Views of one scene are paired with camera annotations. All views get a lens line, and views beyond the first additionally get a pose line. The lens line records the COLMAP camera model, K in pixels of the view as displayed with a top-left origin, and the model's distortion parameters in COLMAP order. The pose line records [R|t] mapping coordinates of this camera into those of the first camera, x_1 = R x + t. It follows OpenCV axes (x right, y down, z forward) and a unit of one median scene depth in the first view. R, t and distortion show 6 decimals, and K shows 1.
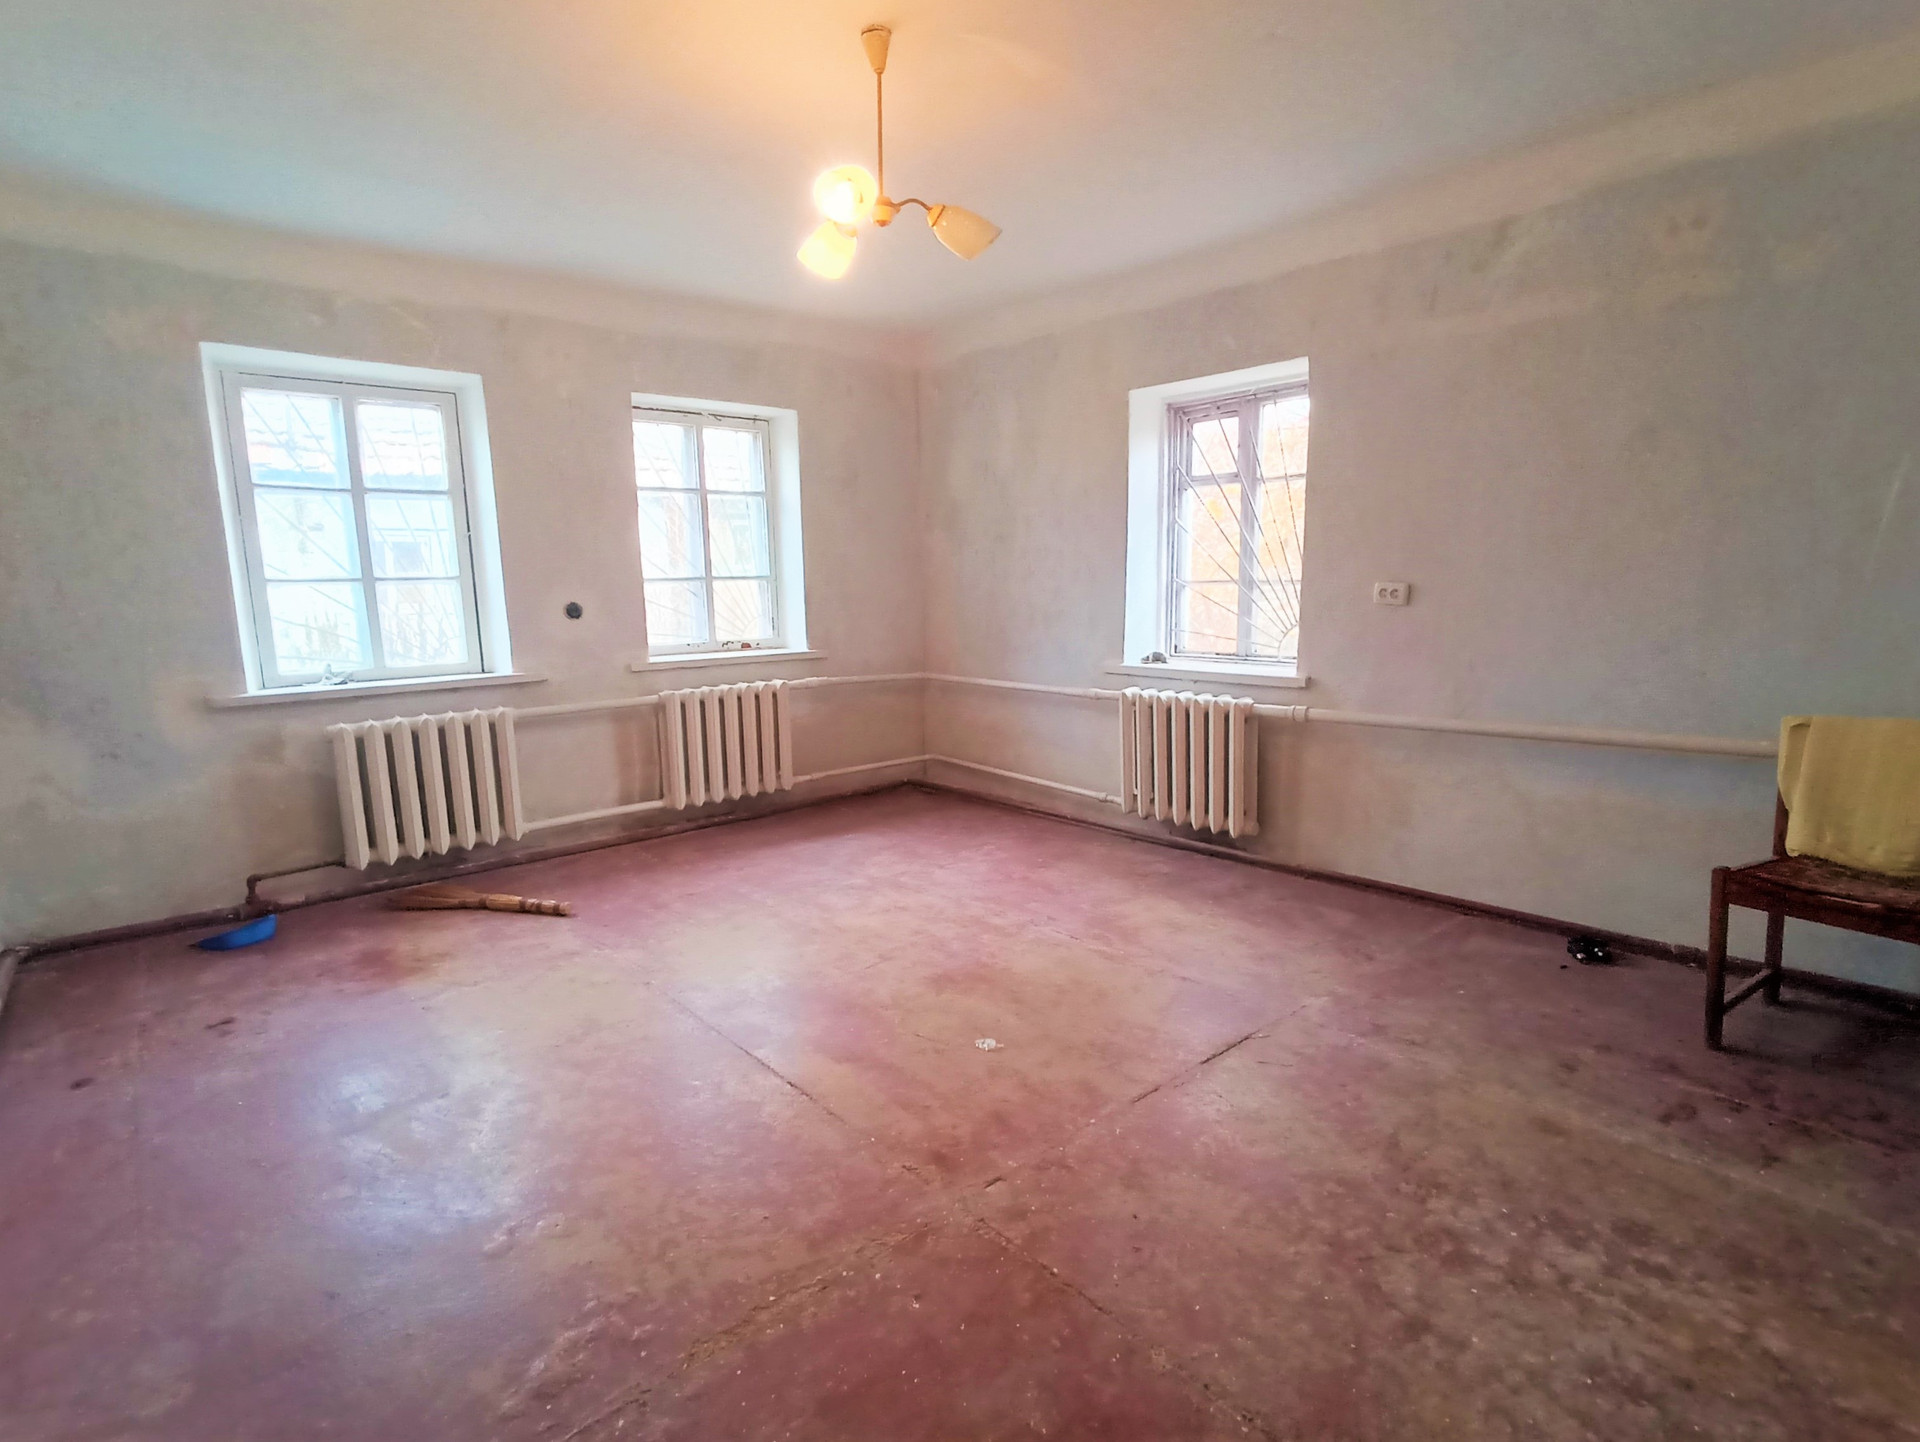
lens RADIAL K [[900.3, 0, 950.3], [0, 900.3, 725.9], [0, 0, 1]] dist [-0.005807, -0.000084]
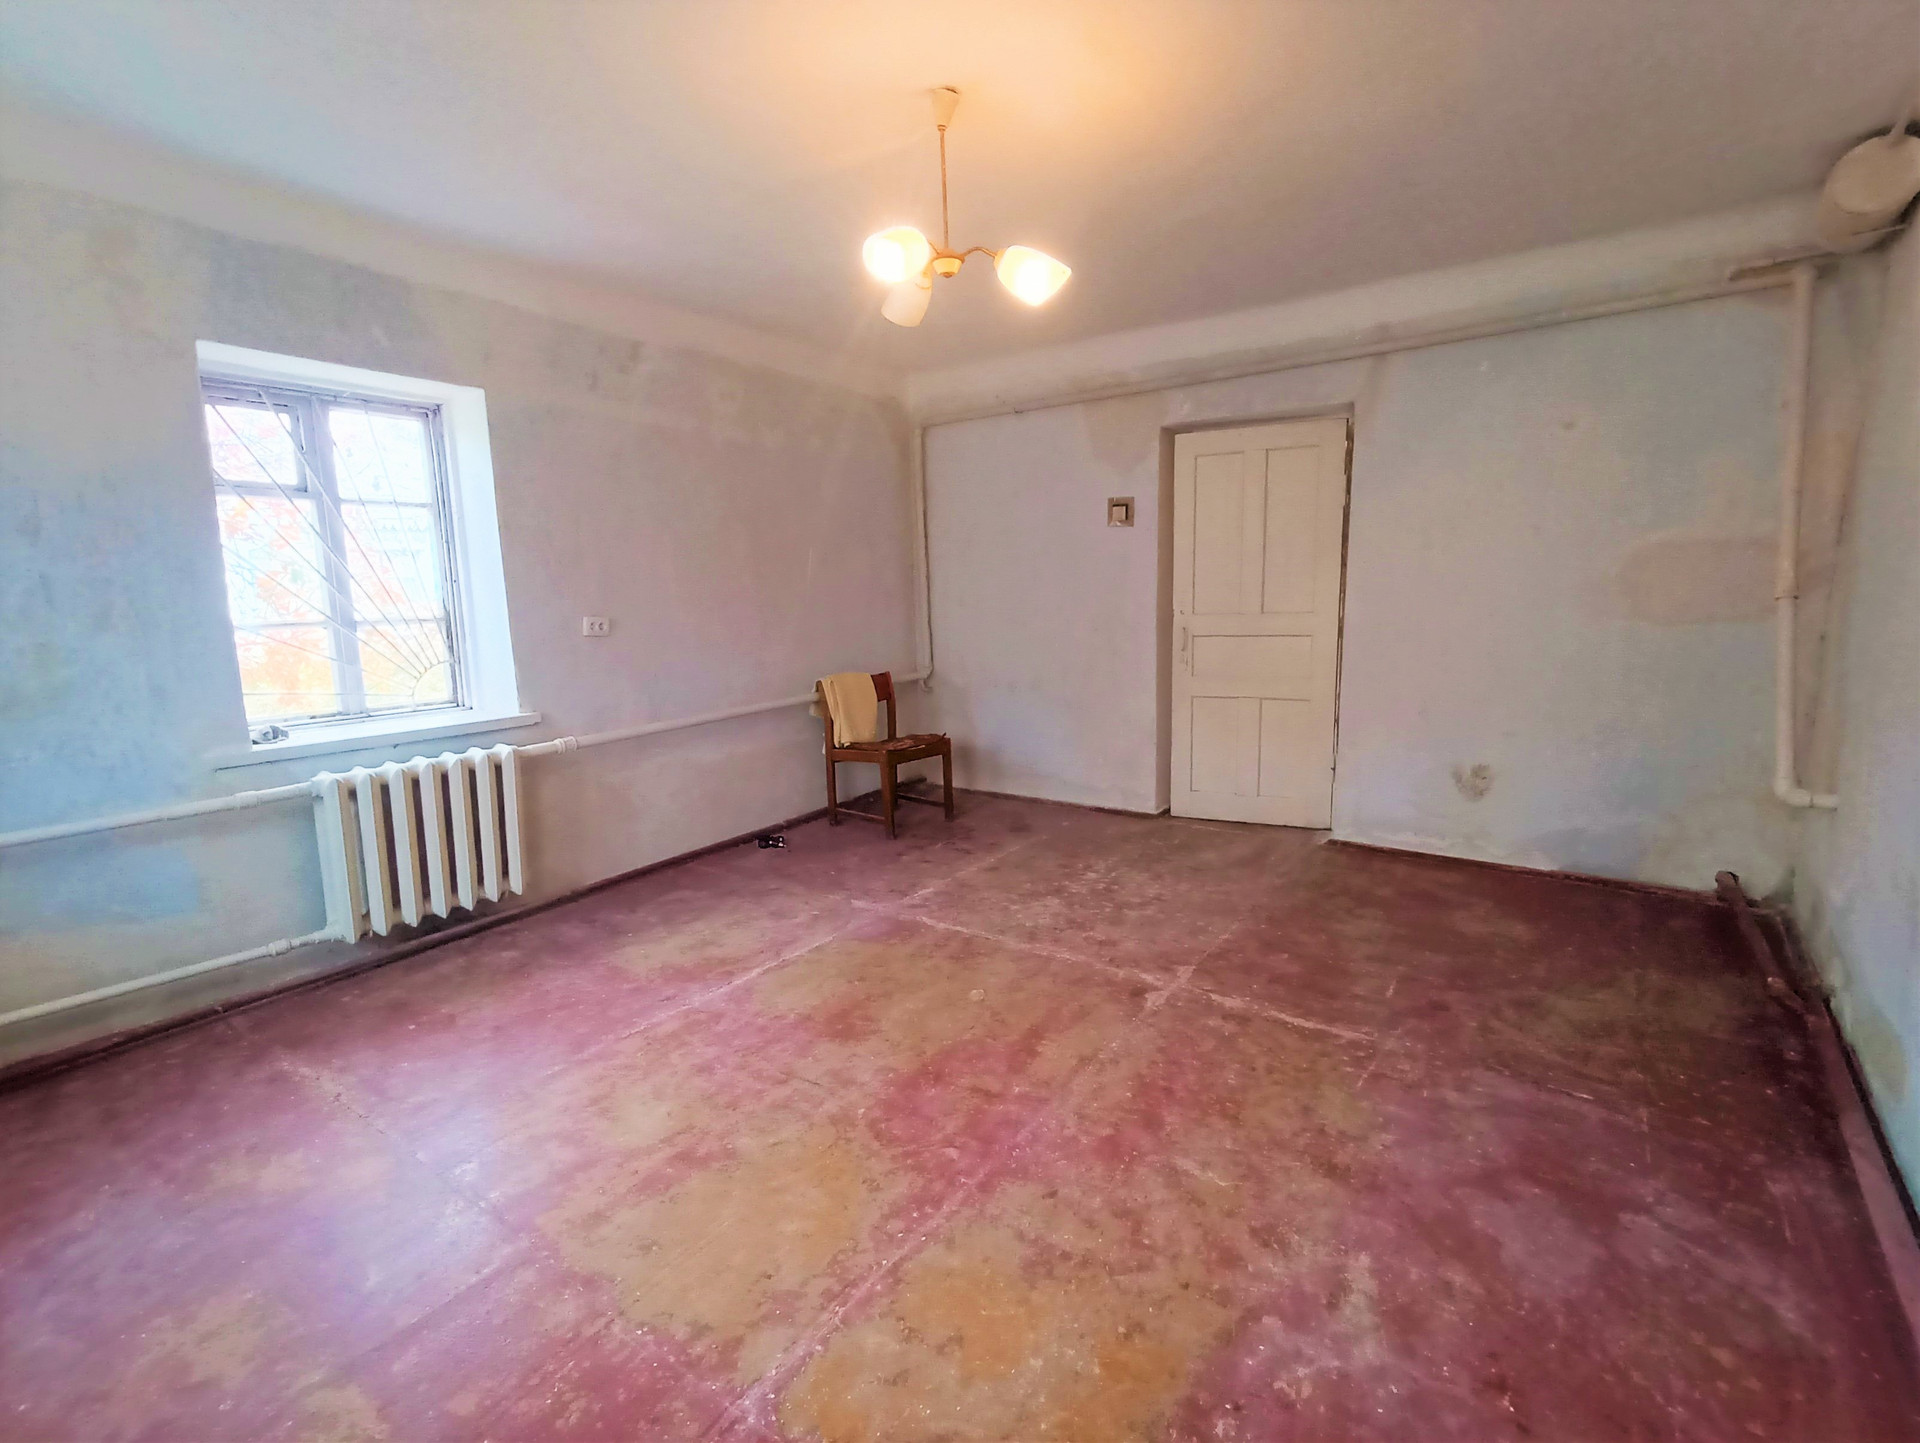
lens RADIAL K [[866.8, 0, 942.0], [0, 866.8, 720.7], [0, 0, 1]] dist [-0.001187, -0.000024]
pose [[-0.193186, -0.133734, 0.972005, -0.738240], [0.174911, 0.970105, 0.168236, -0.148569], [-0.965446, 0.202515, -0.164019, 0.831750]]
